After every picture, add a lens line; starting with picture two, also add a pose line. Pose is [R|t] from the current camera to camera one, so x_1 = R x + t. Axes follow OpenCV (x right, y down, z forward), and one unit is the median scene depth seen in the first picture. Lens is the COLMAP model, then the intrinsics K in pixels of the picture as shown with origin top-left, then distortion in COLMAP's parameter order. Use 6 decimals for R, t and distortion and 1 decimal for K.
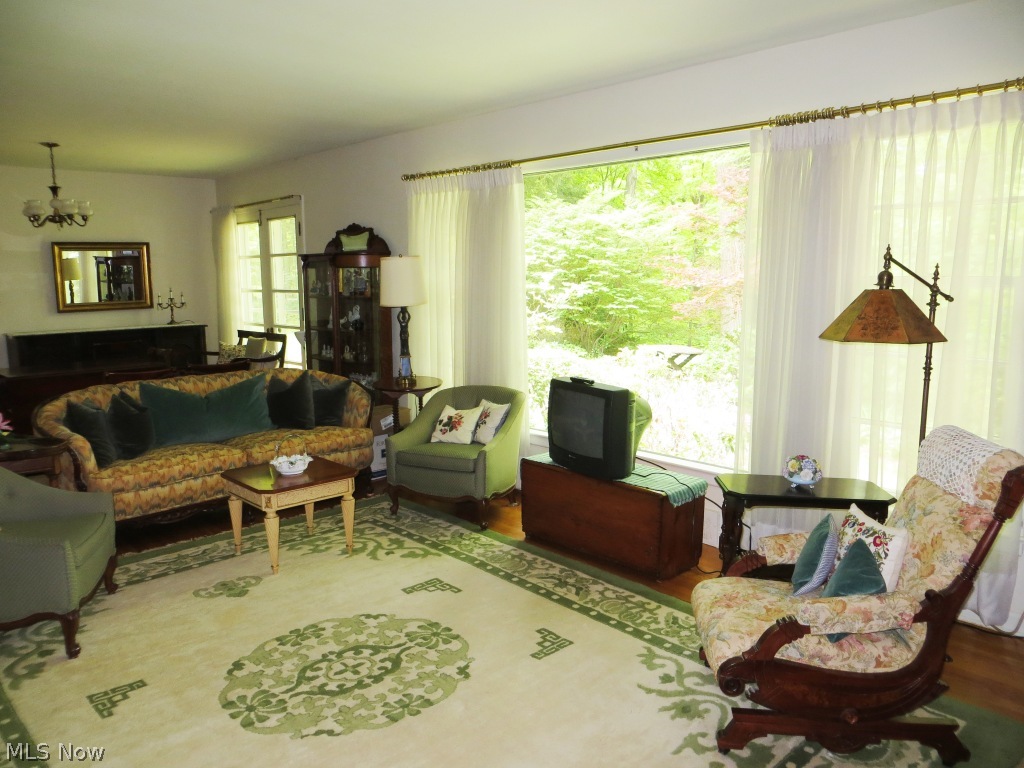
lens RADIAL K [[771.4, 0, 509.6], [0, 771.4, 384.5], [0, 0, 1]] dist [-0.010870, -0.010390]
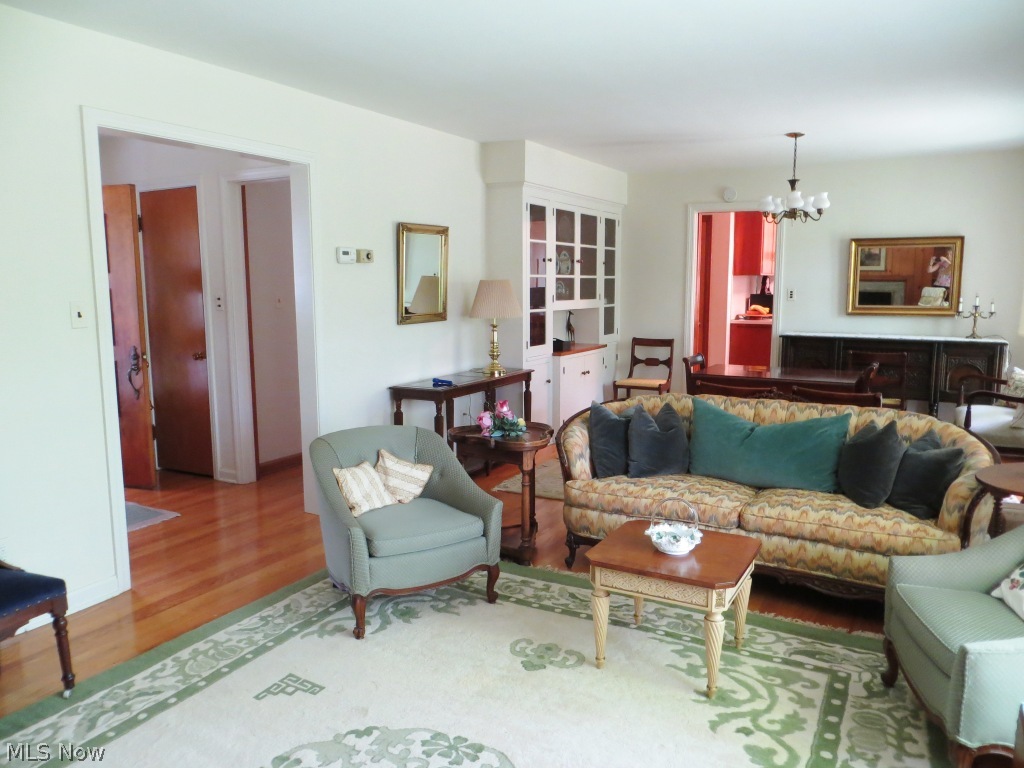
lens RADIAL K [[771.4, 0, 510.9], [0, 771.4, 382.0], [0, 0, 1]] dist [-0.010870, -0.010390]
pose [[0.320649, 0.140481, -0.936723, 0.308221], [-0.142845, 0.984802, 0.098795, -0.086345], [0.936365, 0.102127, 0.335843, 0.571768]]
